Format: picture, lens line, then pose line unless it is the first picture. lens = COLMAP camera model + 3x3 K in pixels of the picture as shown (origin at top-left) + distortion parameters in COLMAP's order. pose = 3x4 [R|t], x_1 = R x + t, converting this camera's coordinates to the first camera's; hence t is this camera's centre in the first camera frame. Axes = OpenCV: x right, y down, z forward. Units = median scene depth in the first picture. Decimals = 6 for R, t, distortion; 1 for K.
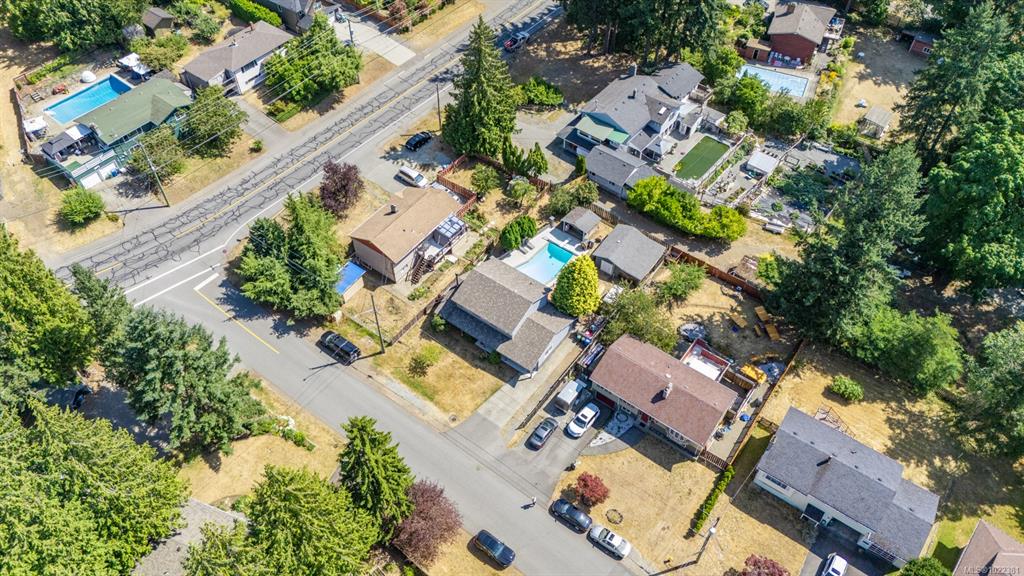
lens RADIAL K [[769.8, 0, 507.8], [0, 769.8, 285.7], [0, 0, 1]] dist [0.028538, -0.020030]
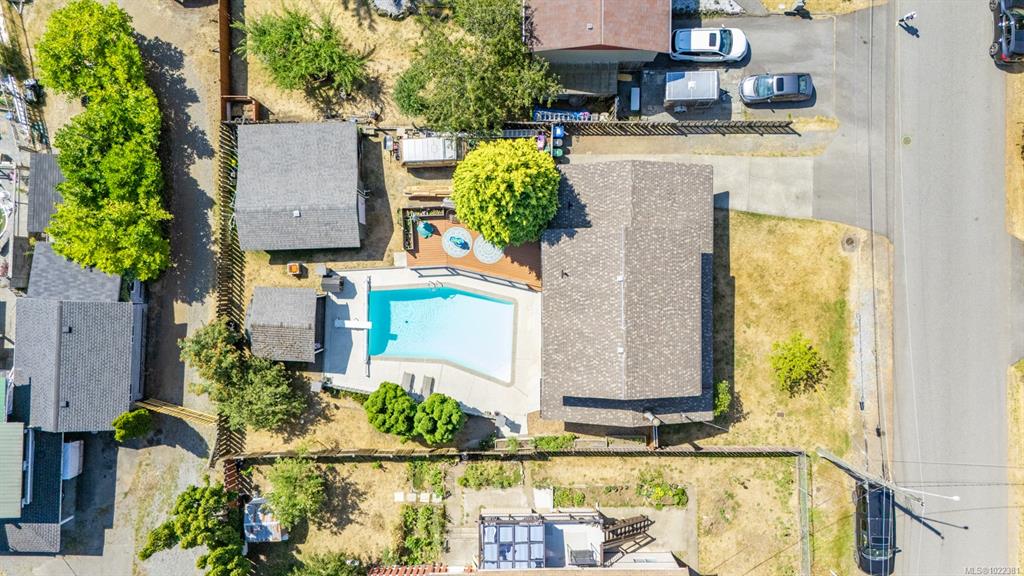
lens RADIAL K [[769.8, 0, 513.7], [0, 769.8, 288.7], [0, 0, 1]] dist [0.028538, -0.020030]
pose [[-0.598299, -0.801263, 0.004079, 0.036909], [0.611607, -0.453384, 0.648367, -0.295646], [-0.517663, 0.390412, 0.761317, 0.648672]]
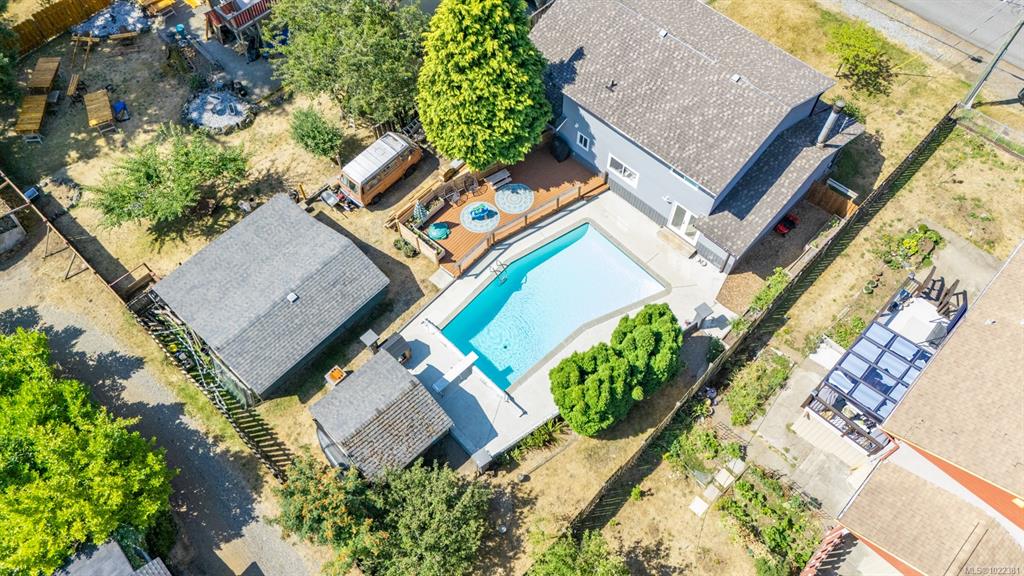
lens RADIAL K [[769.8, 0, 512.4], [0, 769.8, 287.0], [0, 0, 1]] dist [0.028538, -0.020030]
pose [[-0.990668, -0.110559, 0.079705, 0.034852], [0.110671, -0.311200, 0.943878, -0.349900], [-0.079550, 0.943891, 0.320532, 0.927926]]
